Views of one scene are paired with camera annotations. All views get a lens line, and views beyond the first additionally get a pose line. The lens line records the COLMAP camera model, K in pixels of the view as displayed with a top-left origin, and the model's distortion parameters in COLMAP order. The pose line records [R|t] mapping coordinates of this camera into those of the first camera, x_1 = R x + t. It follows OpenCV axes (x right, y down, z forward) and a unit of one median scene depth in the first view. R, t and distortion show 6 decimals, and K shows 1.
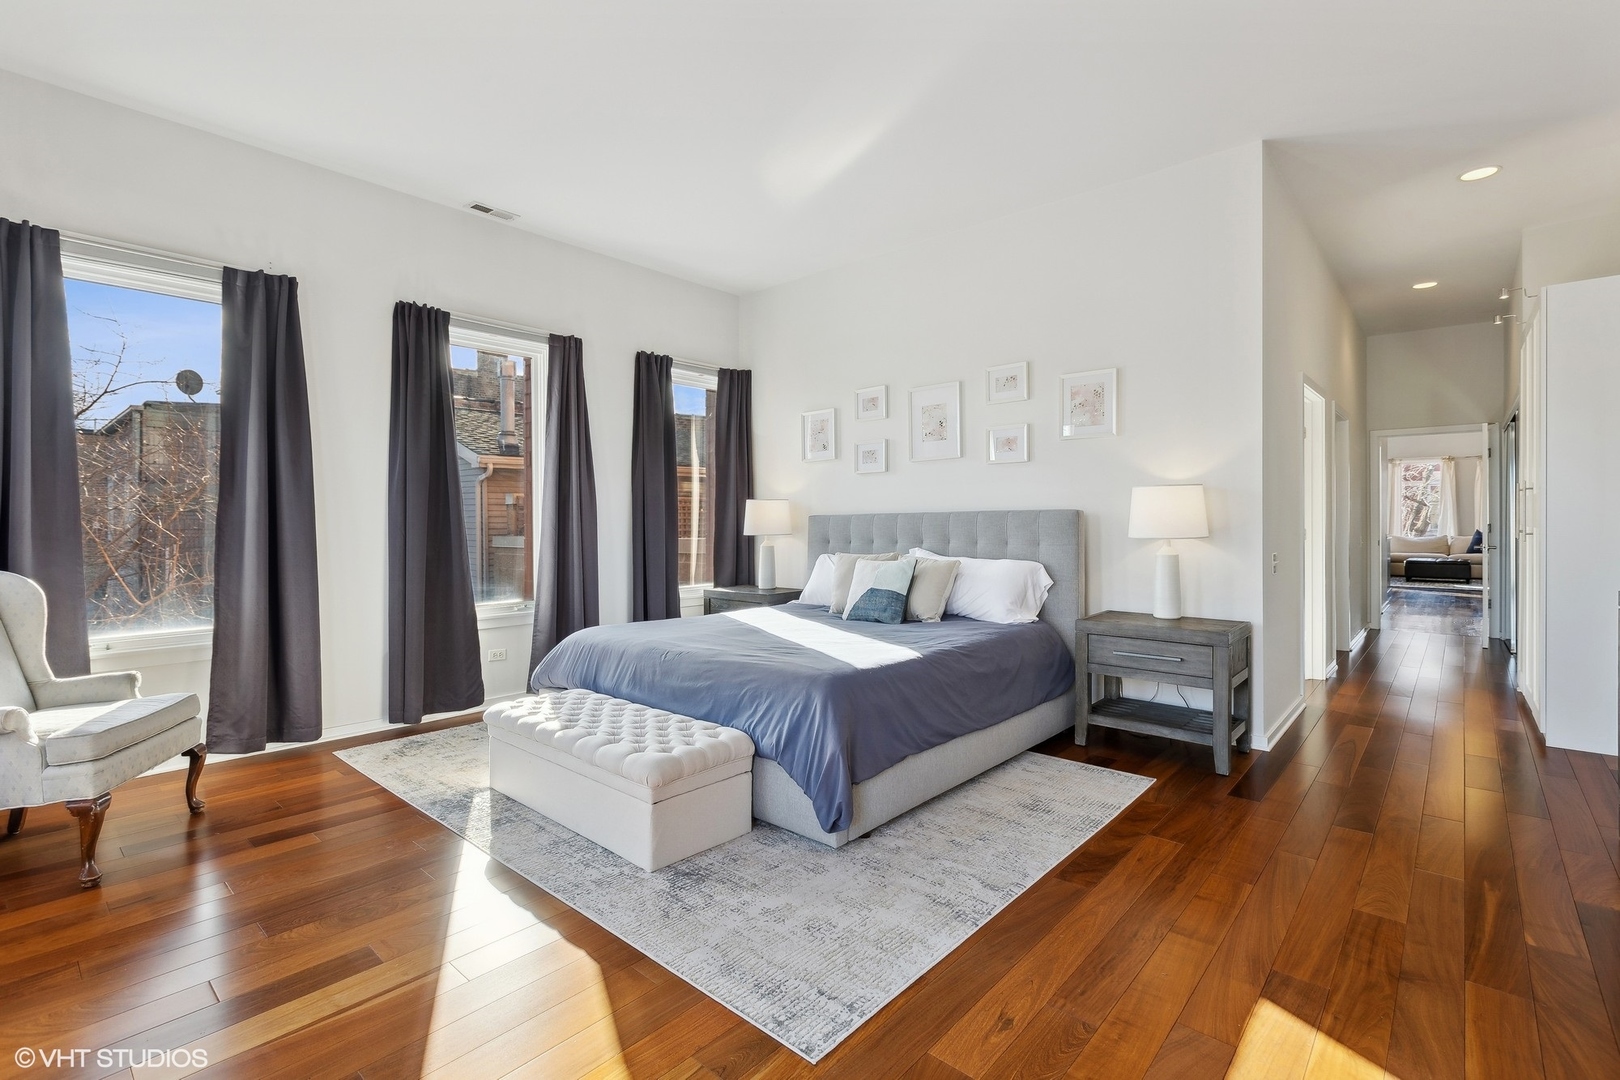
lens RADIAL K [[740.3, 0, 805.8], [0, 740.3, 526.1], [0, 0, 1]] dist [0.001165, 0.000812]
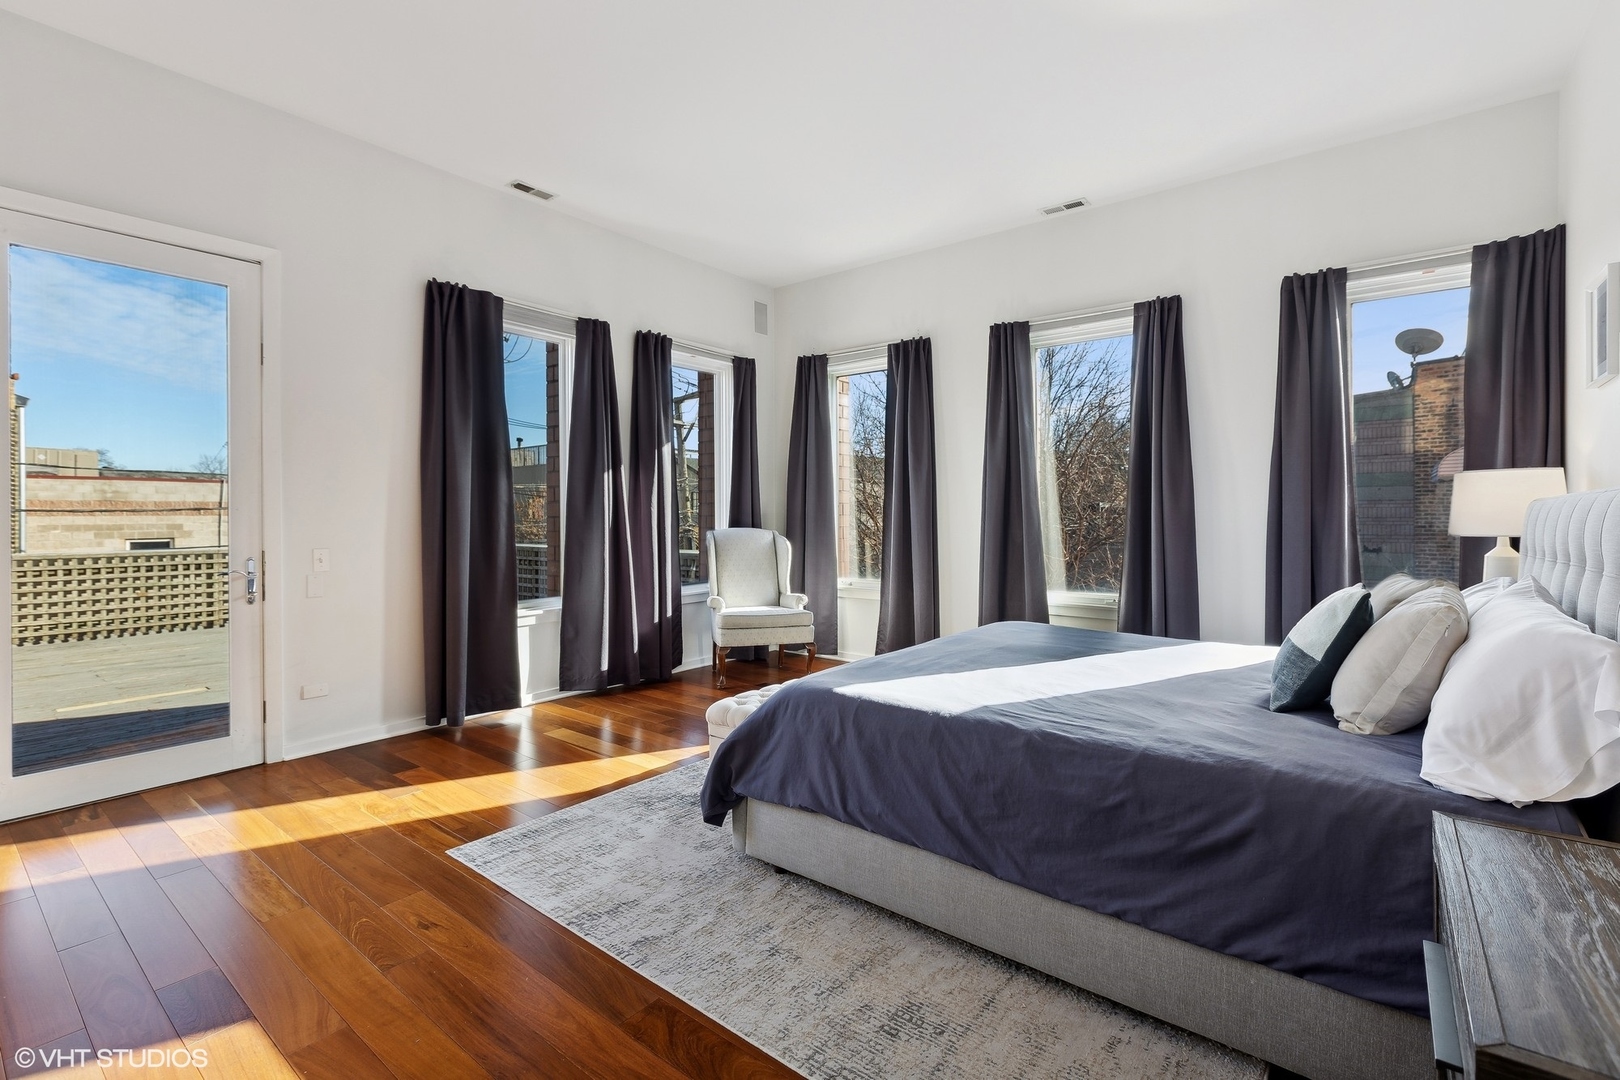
lens RADIAL K [[740.3, 0, 803.9], [0, 740.3, 526.2], [0, 0, 1]] dist [0.001165, 0.000812]
pose [[0.046799, 0.015128, -0.998790, 1.037206], [-0.009267, 0.999849, 0.014710, 0.002029], [0.998861, 0.008568, 0.046932, 1.083695]]
